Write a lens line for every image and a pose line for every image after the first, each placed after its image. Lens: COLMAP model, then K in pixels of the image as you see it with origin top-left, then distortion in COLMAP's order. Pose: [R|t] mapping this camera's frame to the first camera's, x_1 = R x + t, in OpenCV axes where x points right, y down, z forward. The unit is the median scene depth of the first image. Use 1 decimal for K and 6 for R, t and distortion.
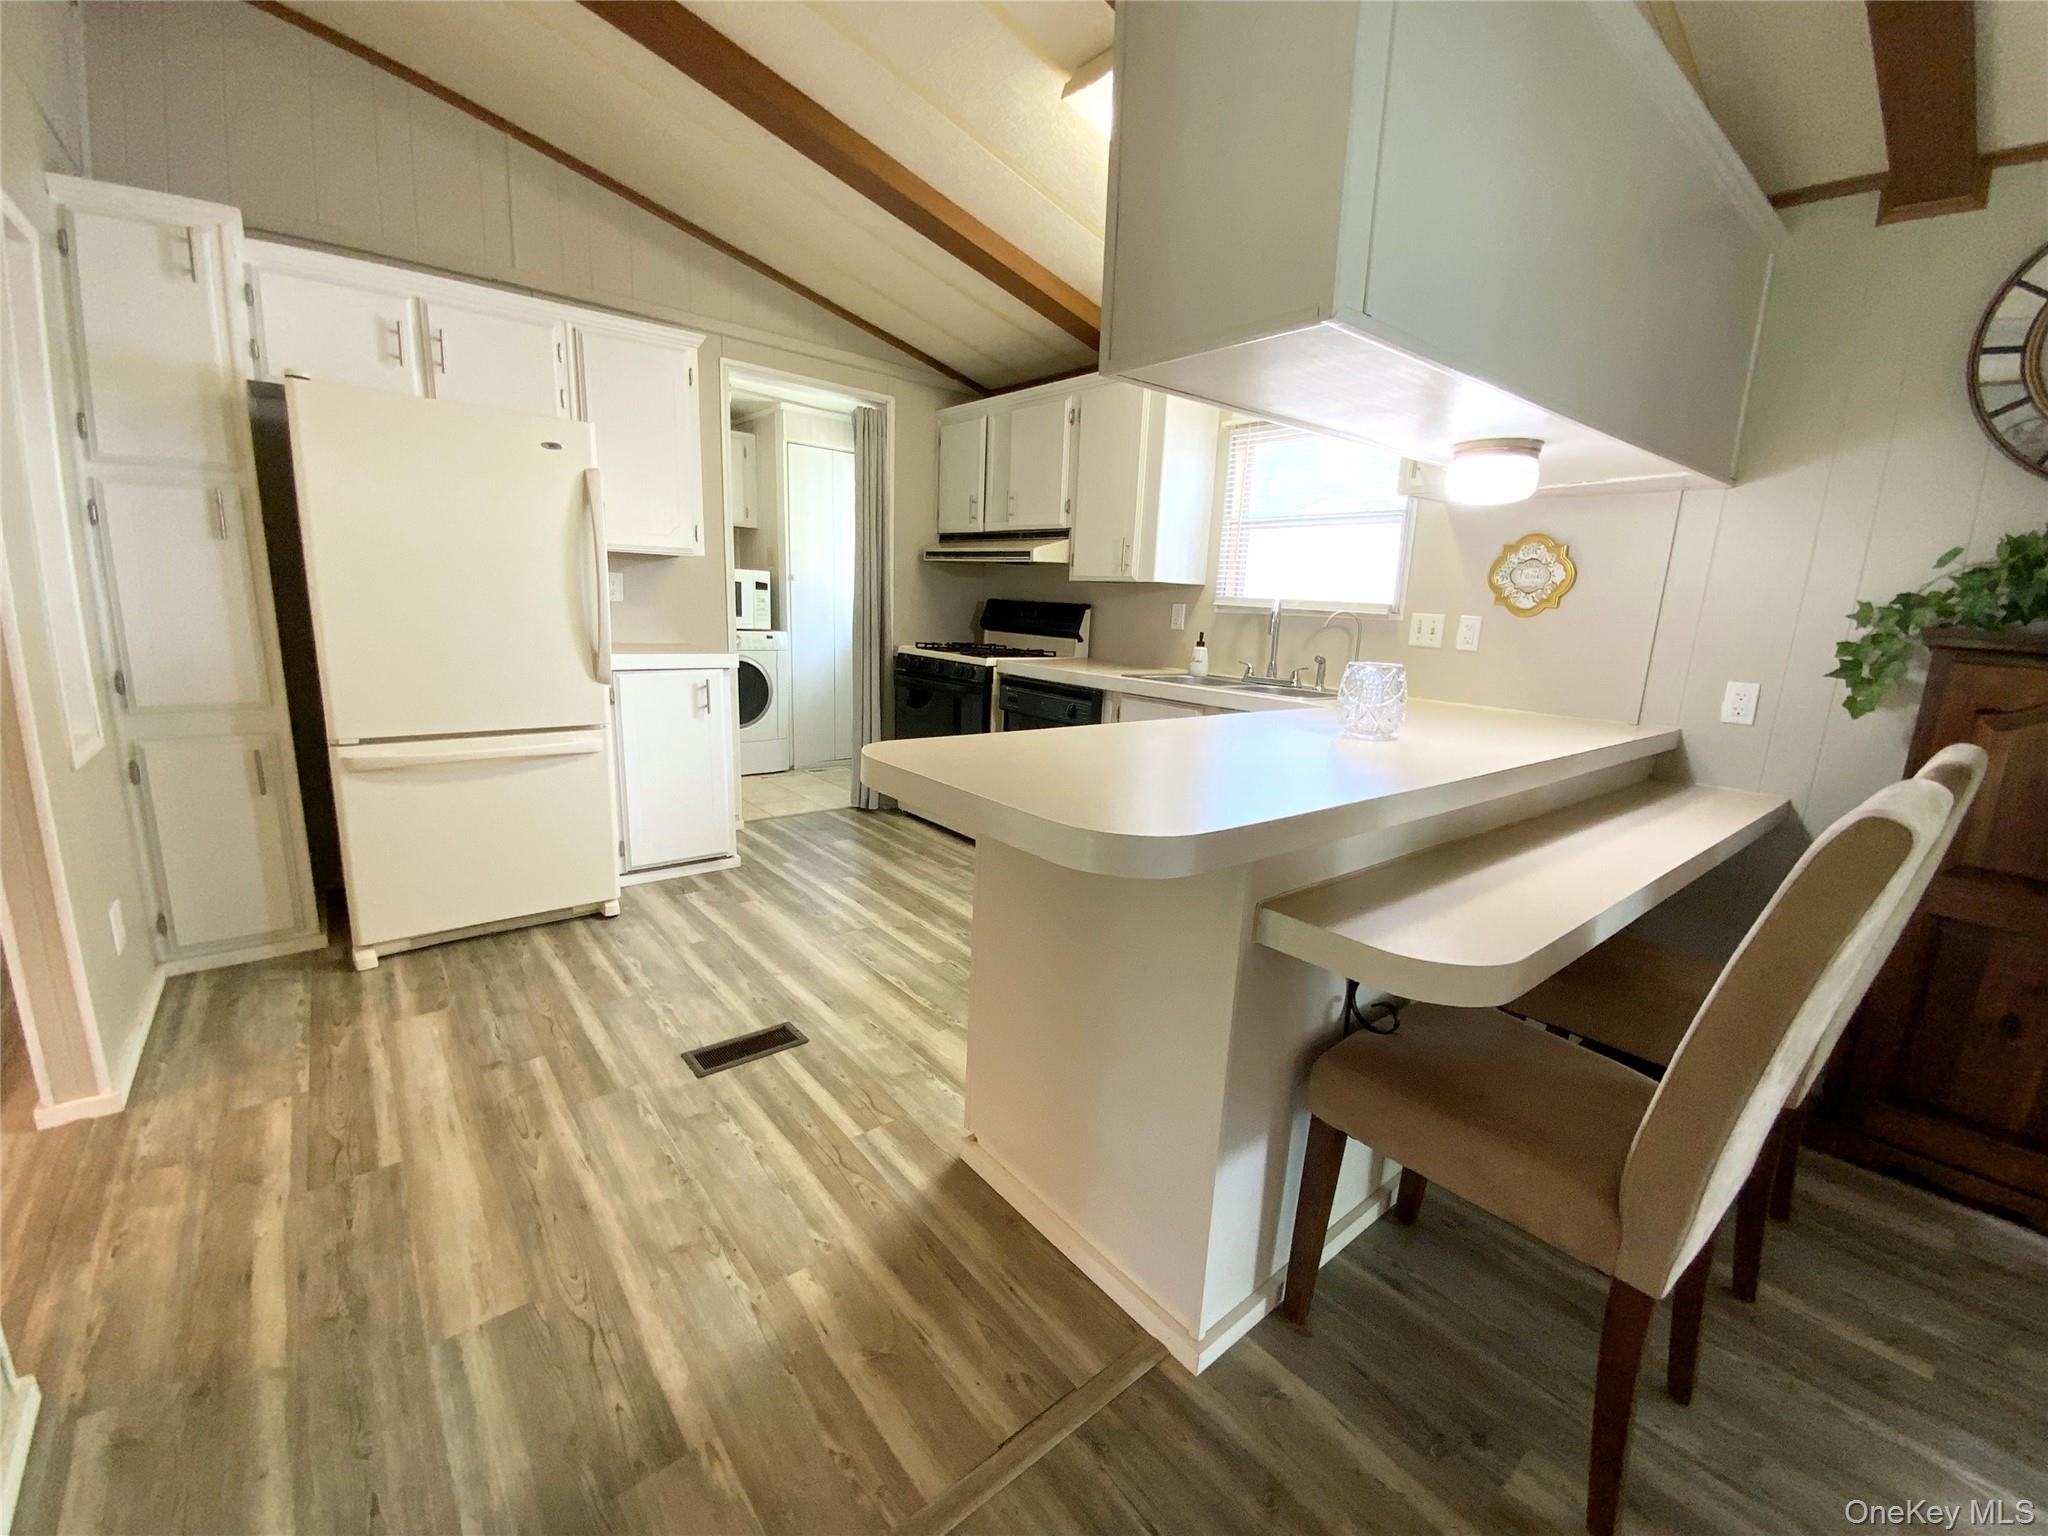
lens RADIAL K [[835.4, 0, 1030.4], [0, 835.4, 763.9], [0, 0, 1]] dist [0.020528, -0.018297]
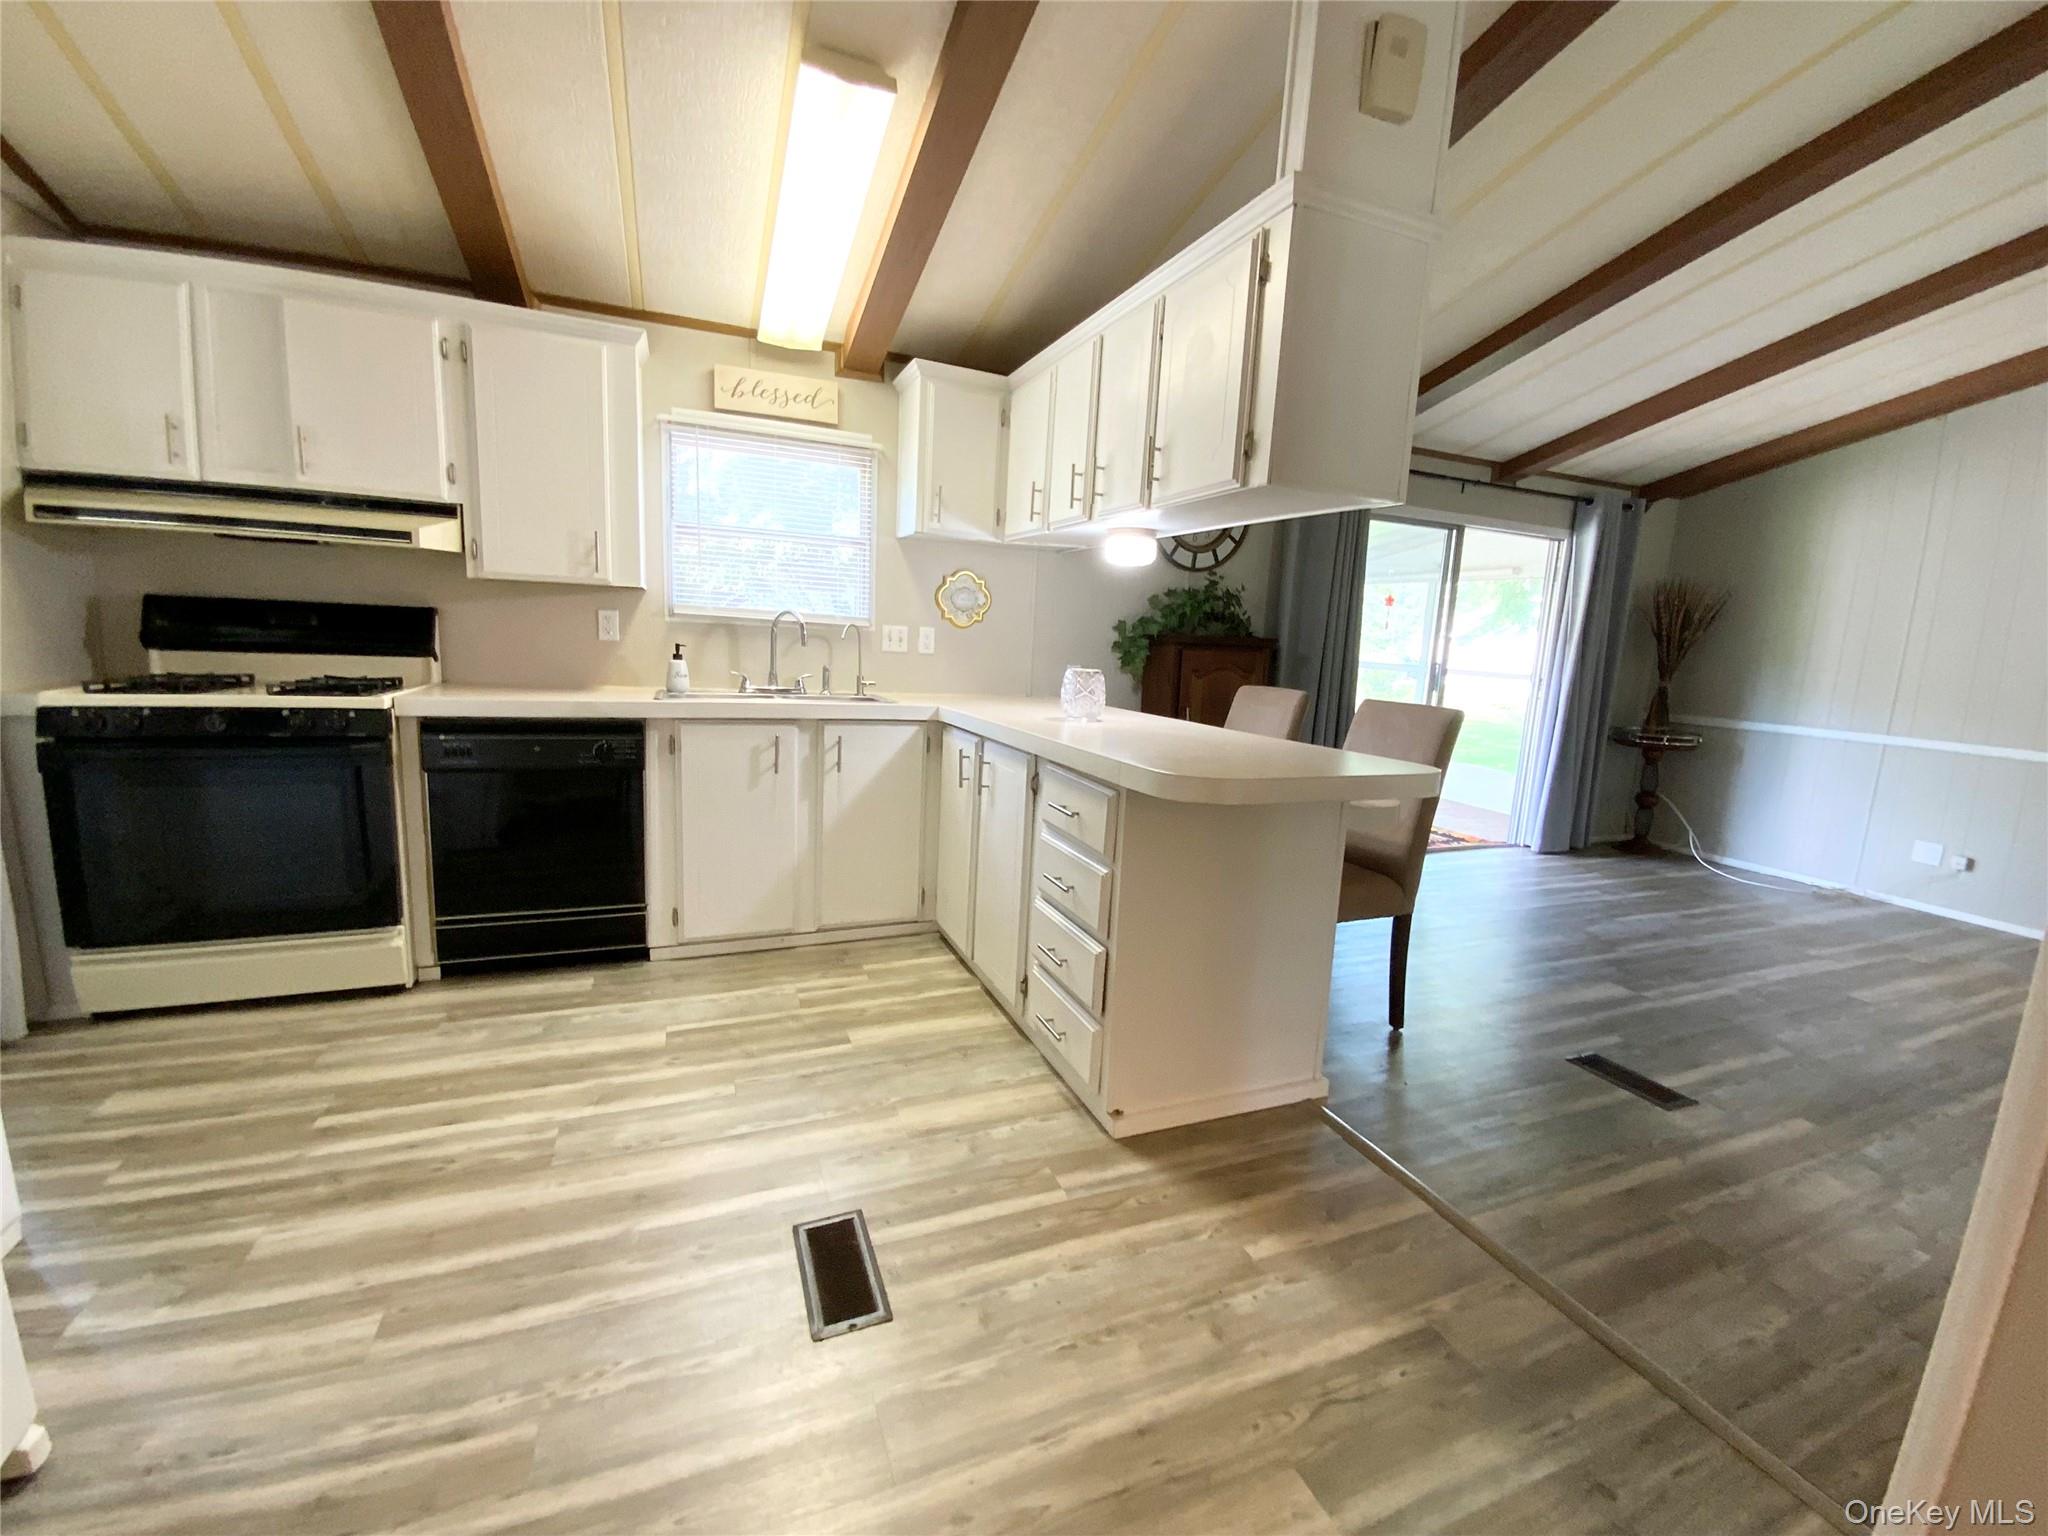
lens RADIAL K [[835.4, 0, 1030.4], [0, 835.4, 763.9], [0, 0, 1]] dist [0.020528, -0.018297]
pose [[0.291395, -0.169122, 0.941534, -0.752675], [0.155913, 0.979483, 0.127685, -0.118546], [-0.943811, 0.109590, 0.311785, 0.501780]]
